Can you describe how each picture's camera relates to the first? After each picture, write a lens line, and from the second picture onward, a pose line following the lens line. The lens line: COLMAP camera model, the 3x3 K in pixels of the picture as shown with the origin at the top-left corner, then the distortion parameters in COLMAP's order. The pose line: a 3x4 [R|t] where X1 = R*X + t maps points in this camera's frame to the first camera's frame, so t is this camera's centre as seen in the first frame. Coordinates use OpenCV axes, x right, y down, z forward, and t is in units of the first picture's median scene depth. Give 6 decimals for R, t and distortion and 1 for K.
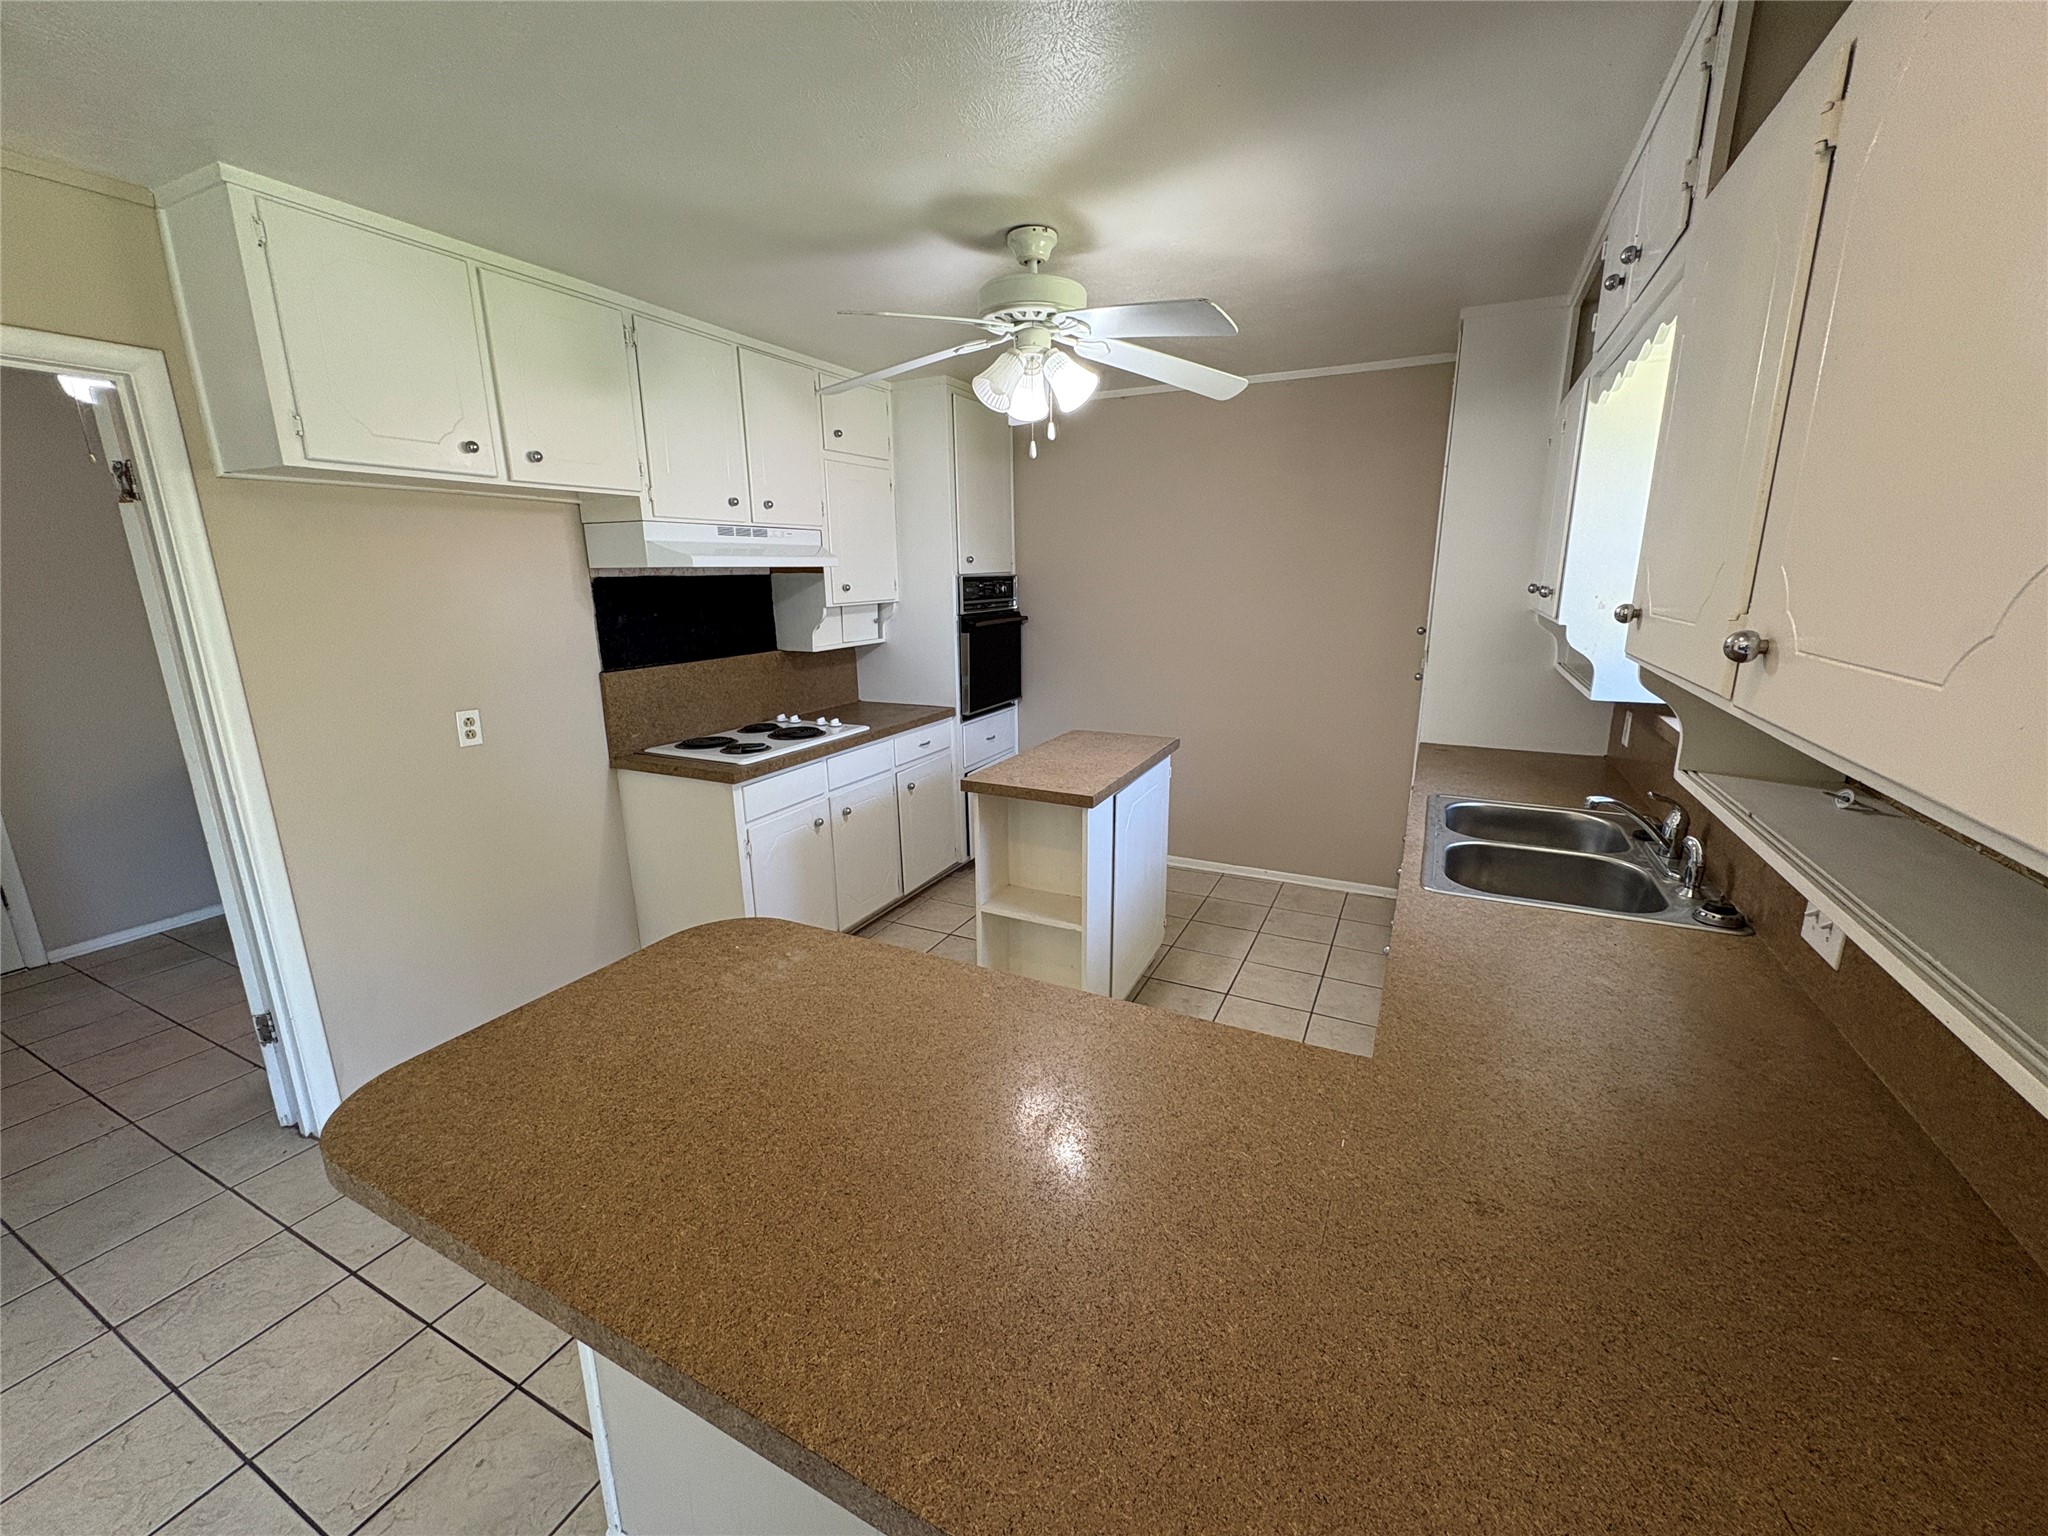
lens RADIAL K [[815.5, 0, 1023.9], [0, 815.5, 766.8], [0, 0, 1]] dist [-0.000766, 0.000067]
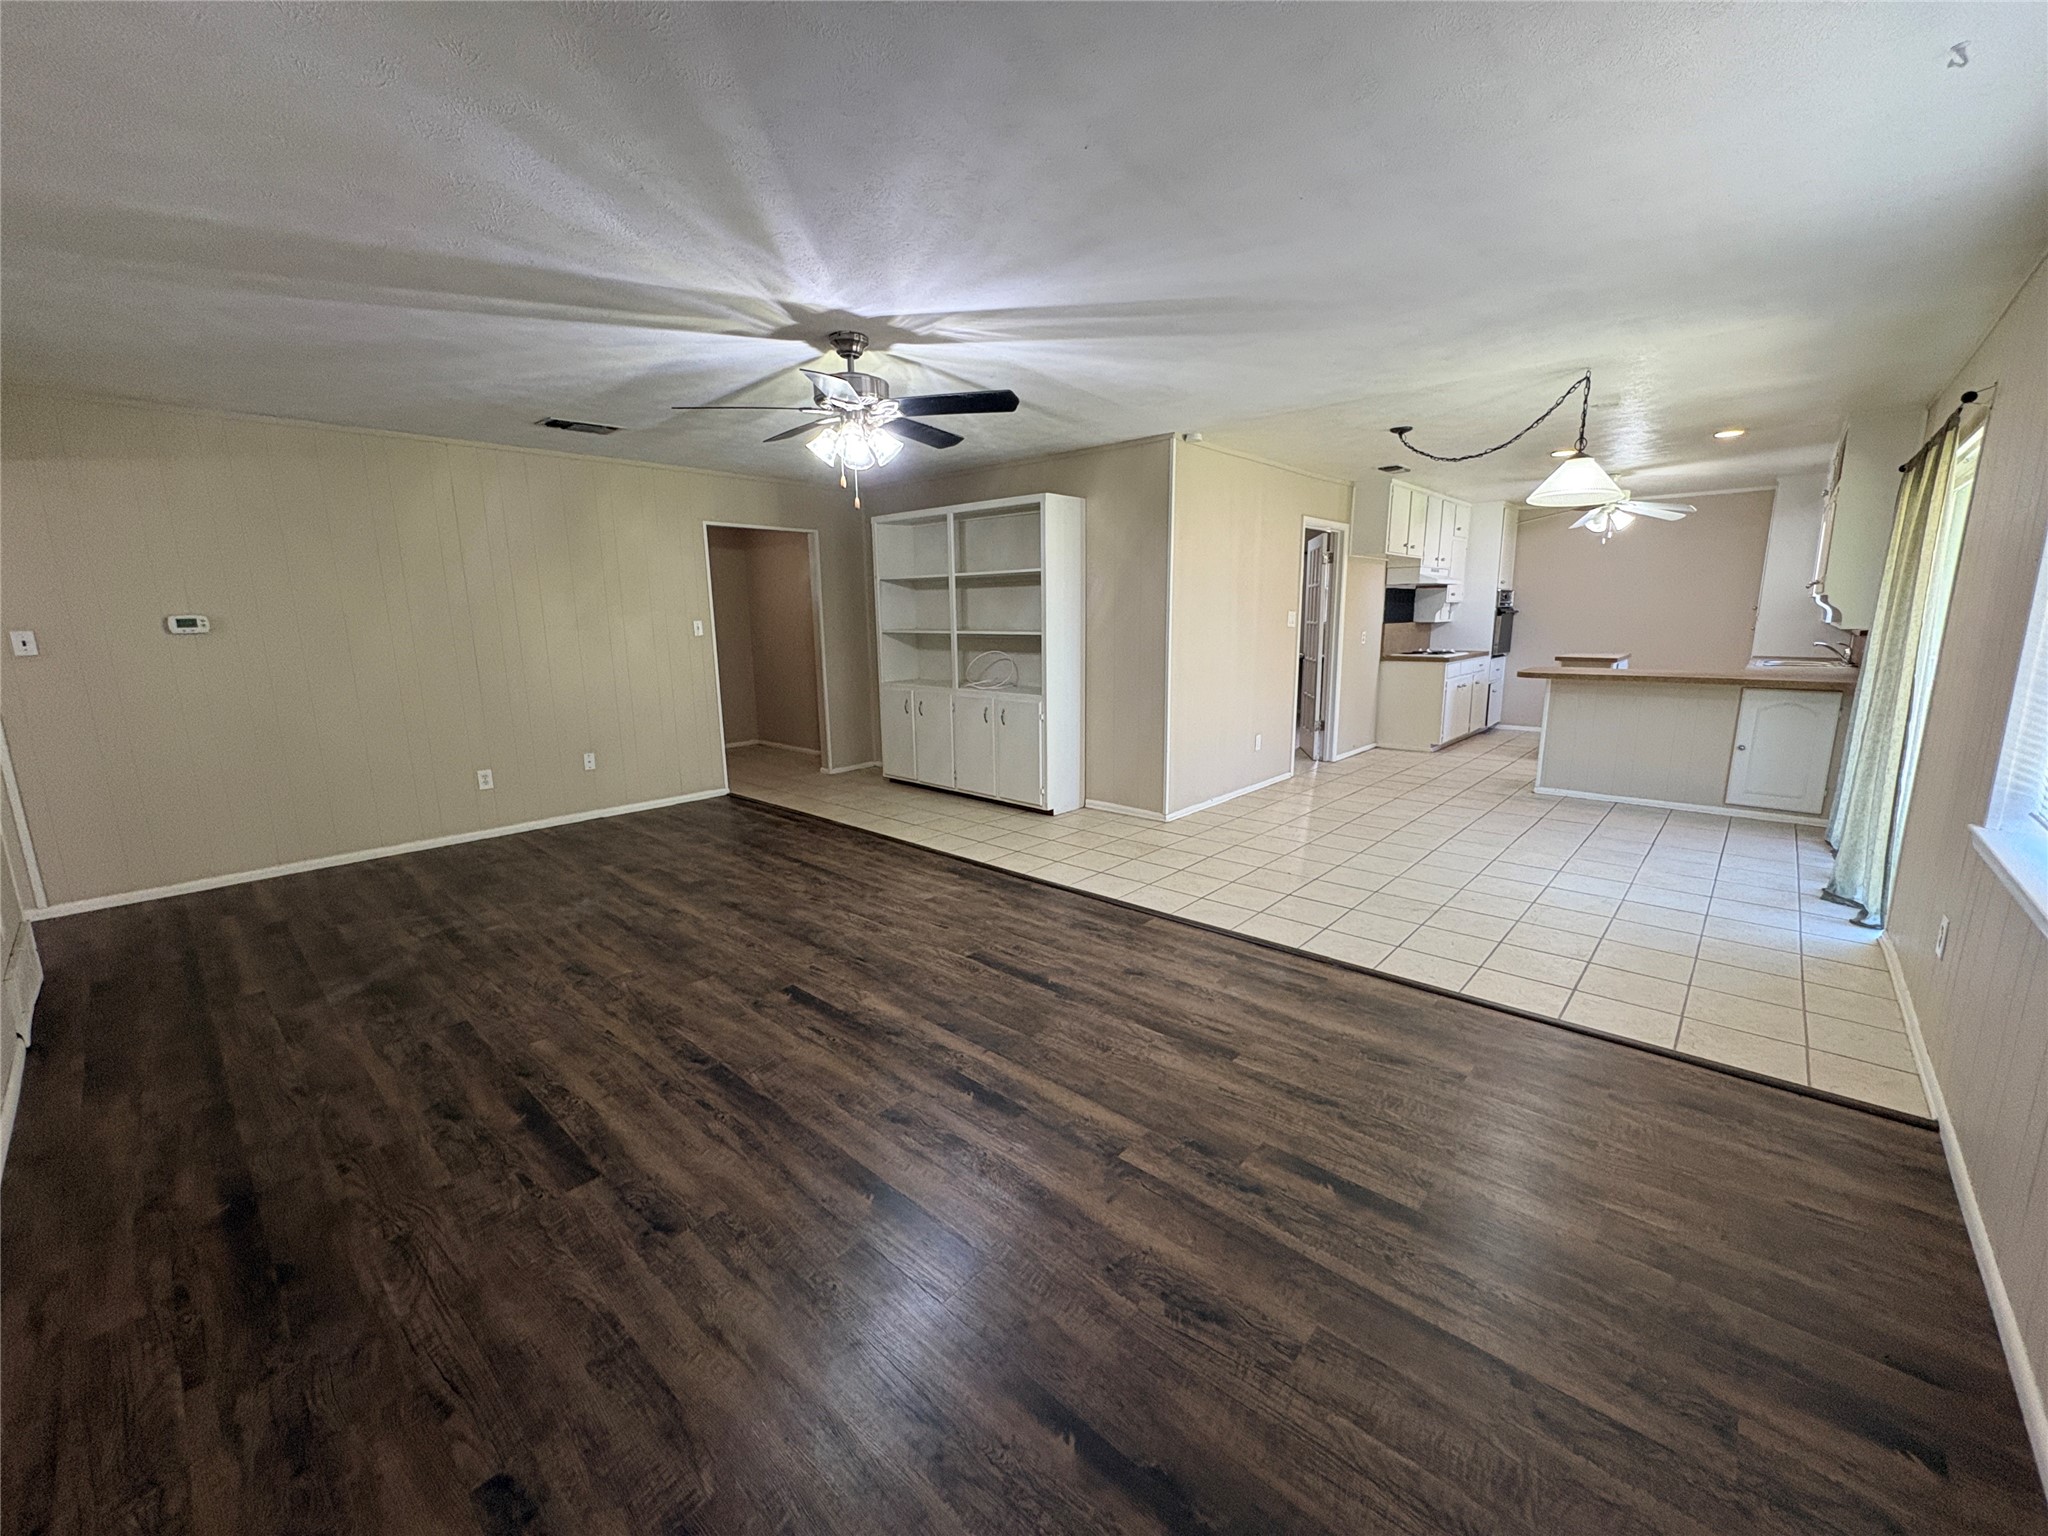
lens RADIAL K [[812.5, 0, 1022.4], [0, 812.5, 769.2], [0, 0, 1]] dist [-0.000435, 0.000288]
pose [[0.961275, 0.048499, -0.271289, -0.896329], [-0.060478, 0.997521, -0.035968, 0.517770], [0.268872, 0.050982, 0.961826, -1.818558]]
